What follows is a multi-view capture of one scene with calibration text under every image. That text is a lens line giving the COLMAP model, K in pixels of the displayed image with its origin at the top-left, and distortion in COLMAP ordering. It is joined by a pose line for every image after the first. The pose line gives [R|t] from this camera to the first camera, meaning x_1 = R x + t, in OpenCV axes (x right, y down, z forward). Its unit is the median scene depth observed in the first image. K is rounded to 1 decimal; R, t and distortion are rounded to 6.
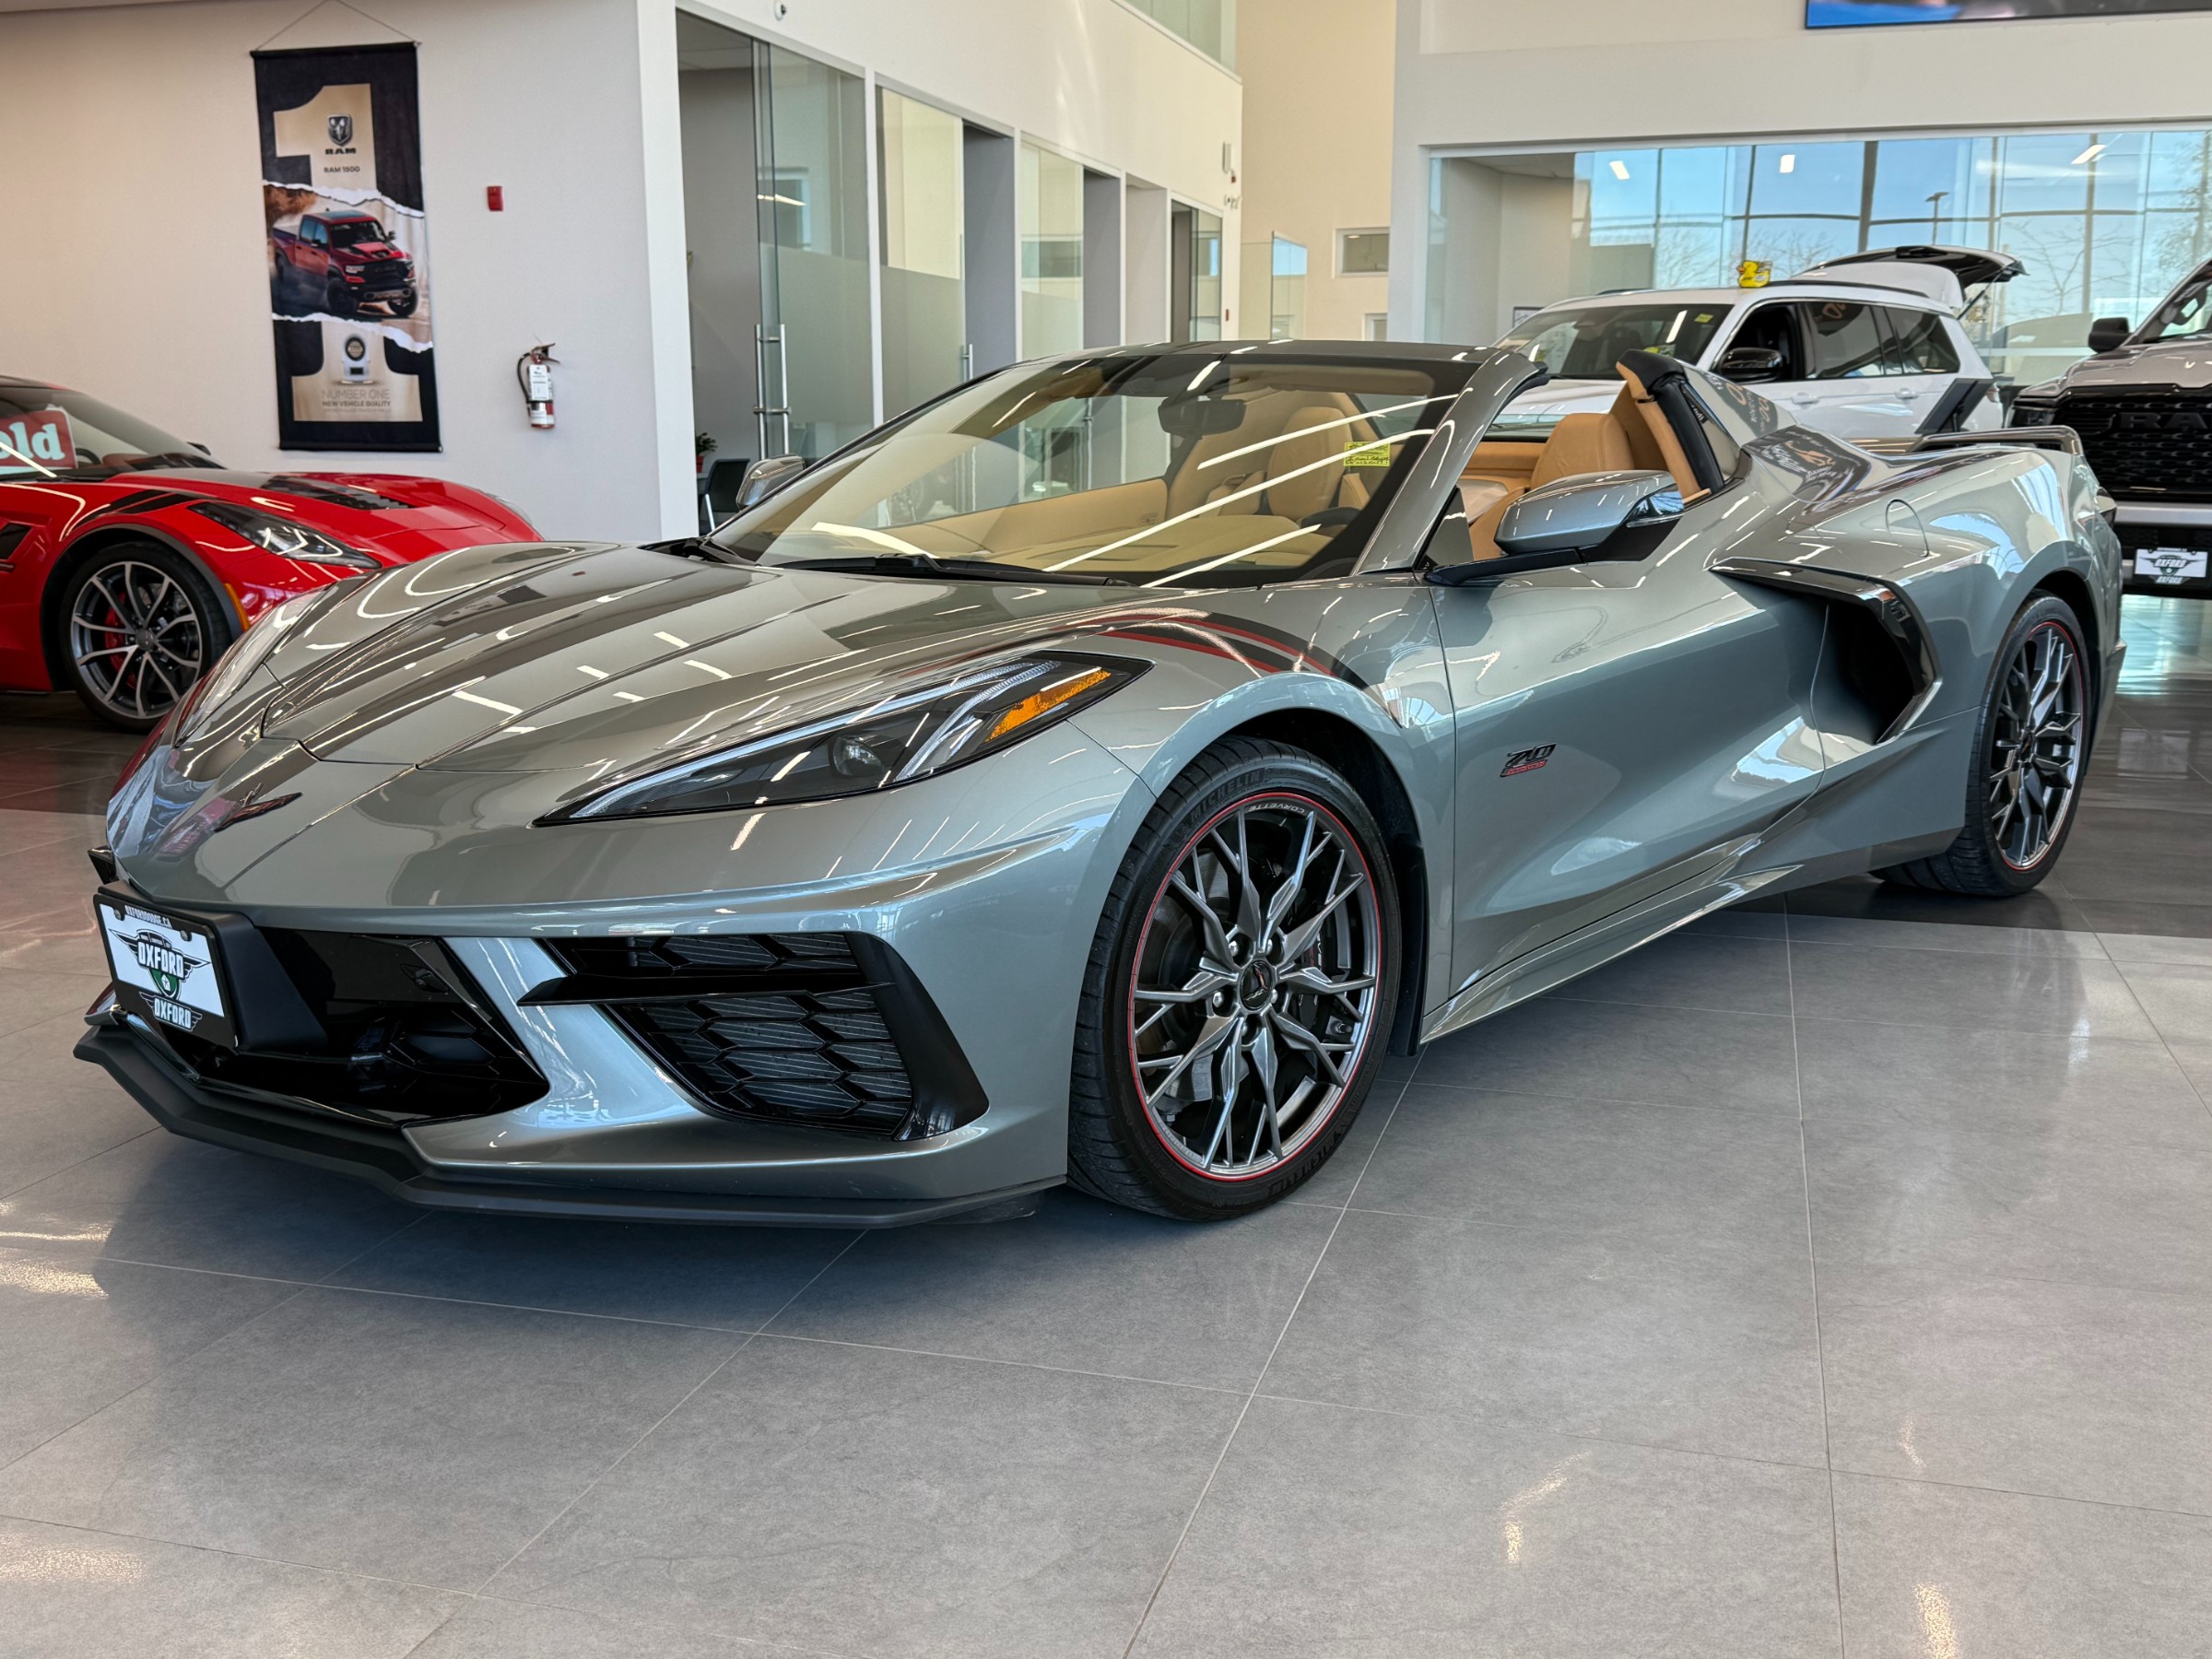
lens RADIAL K [[2191.6, 0, 1106.0], [0, 2191.6, 839.3], [0, 0, 1]] dist [0.176070, -0.430938]
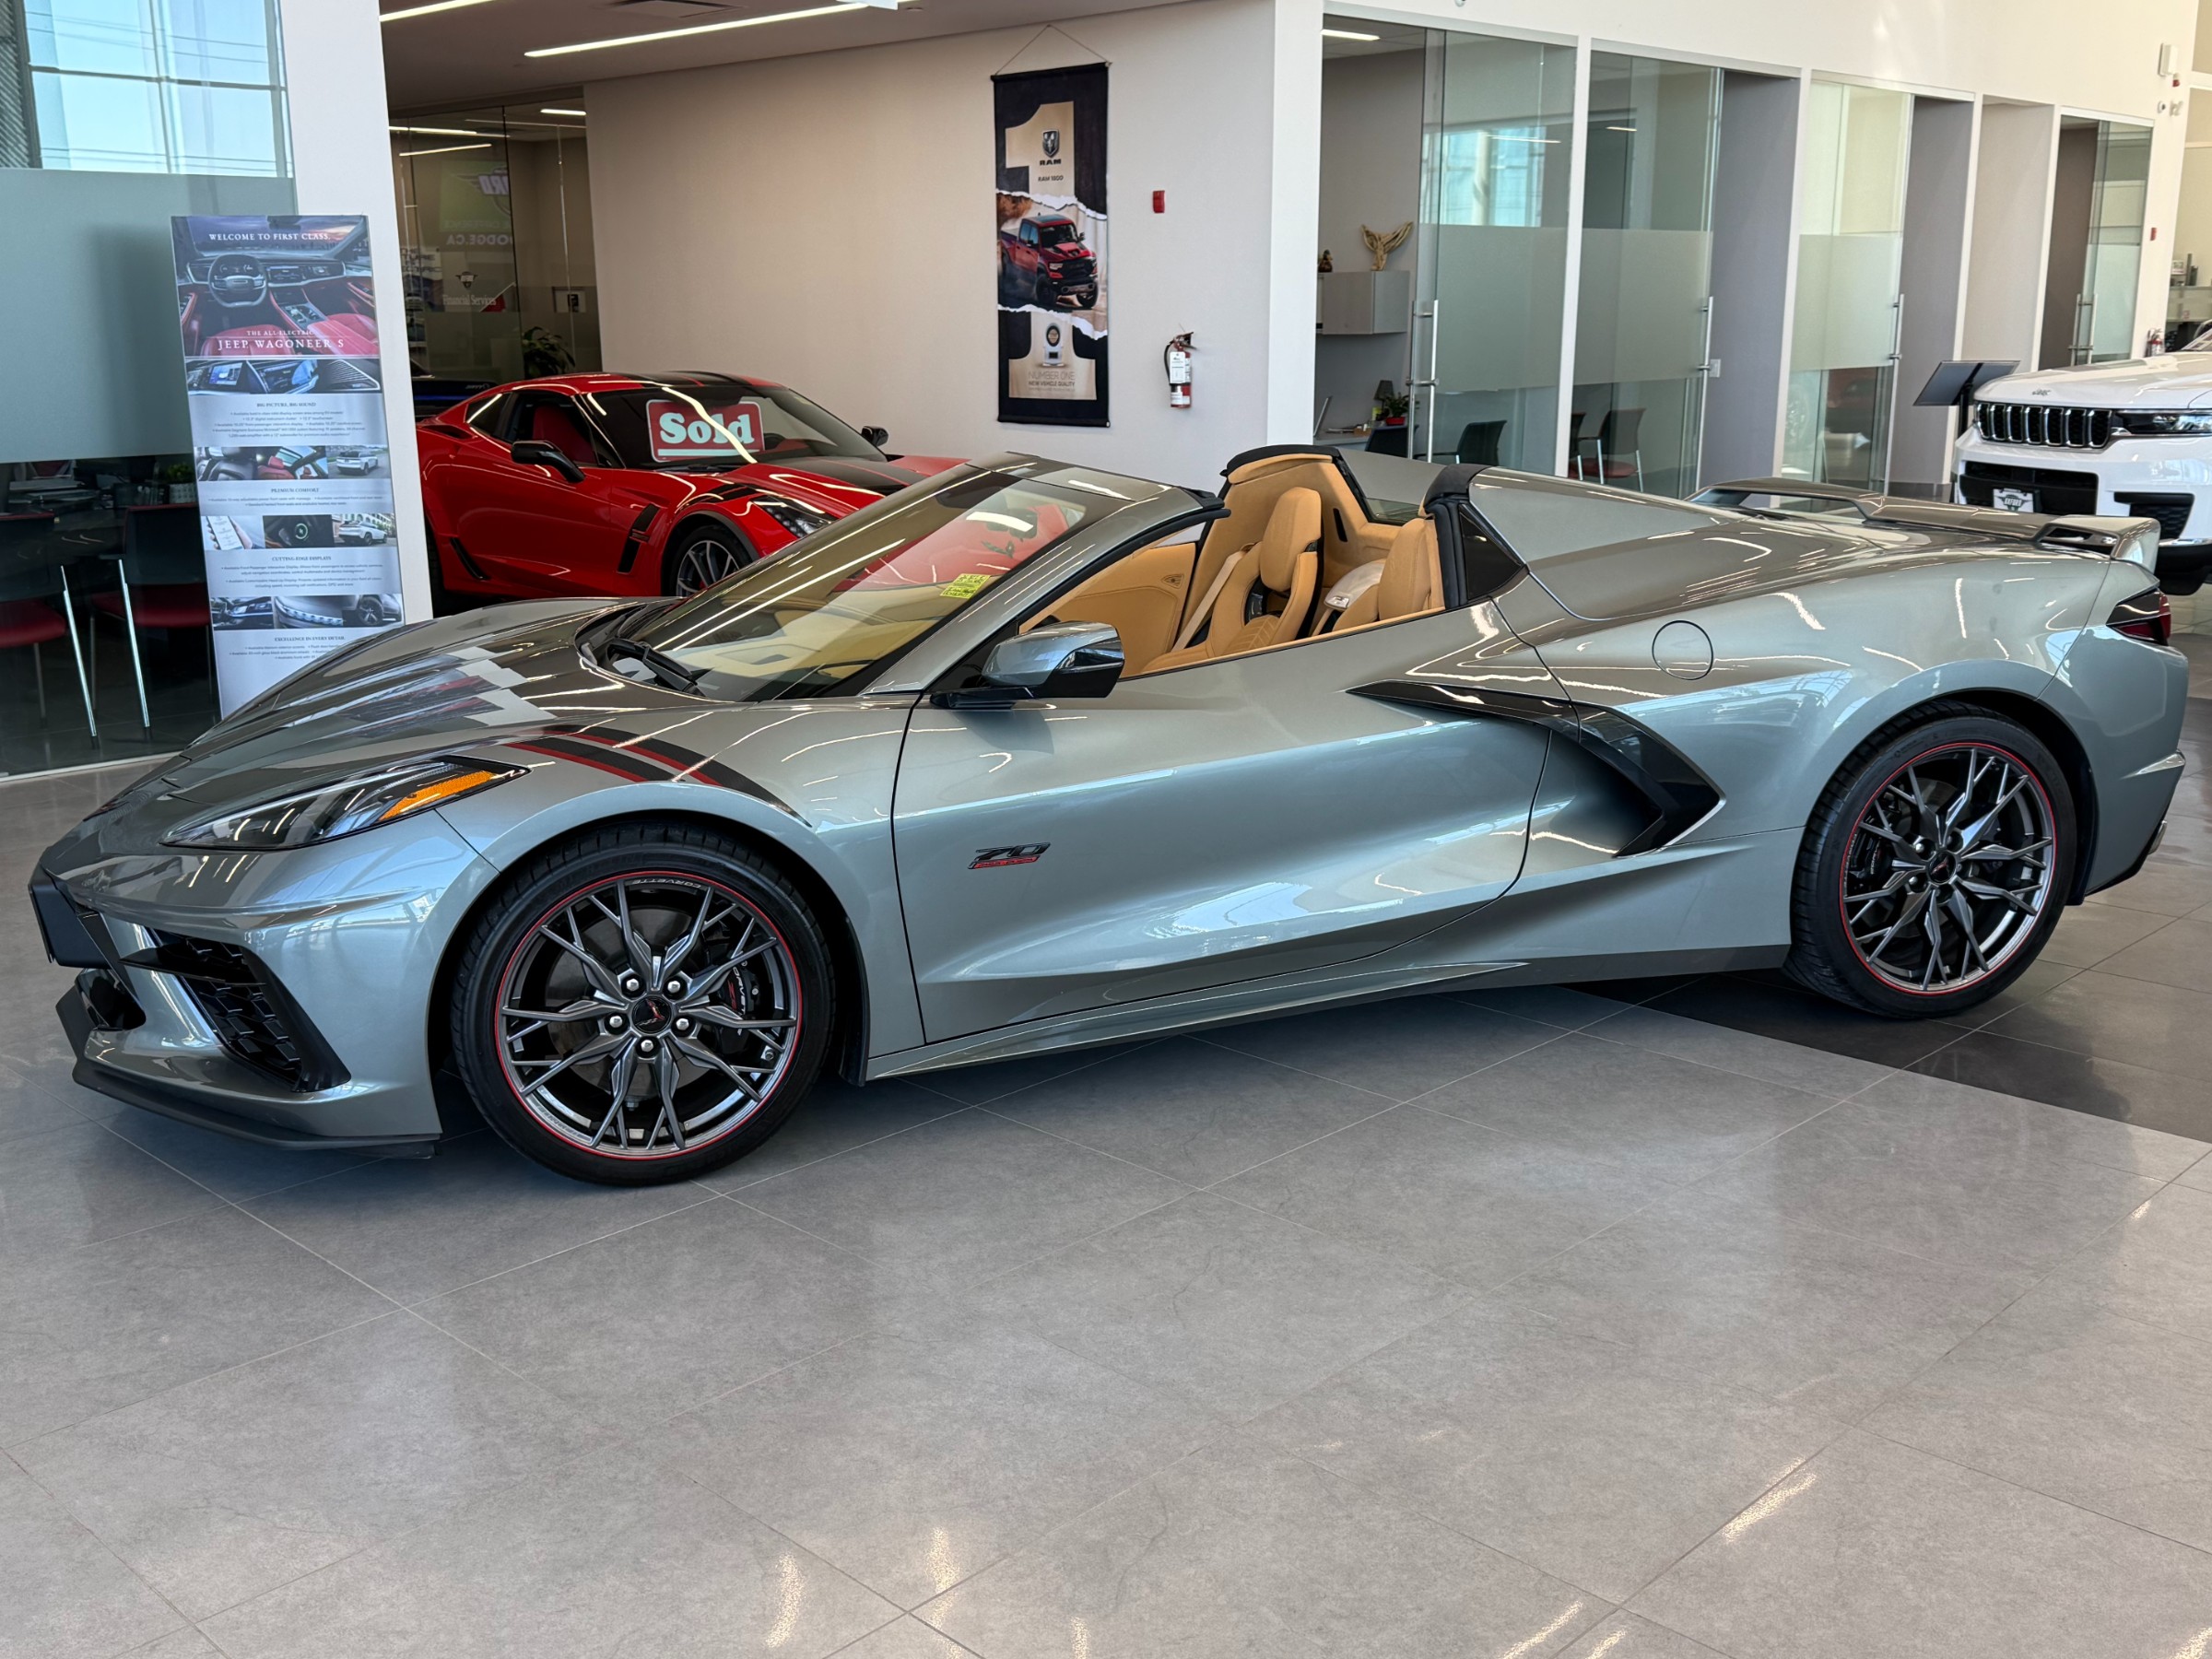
lens RADIAL K [[2190.4, 0, 1079.9], [0, 2190.4, 825.9], [0, 0, 1]] dist [0.164920, -0.309407]
pose [[0.879626, 0.102309, -0.464534, 0.236943], [-0.082881, 0.994622, 0.062113, -0.039490], [0.468390, -0.016135, 0.883374, -0.010975]]
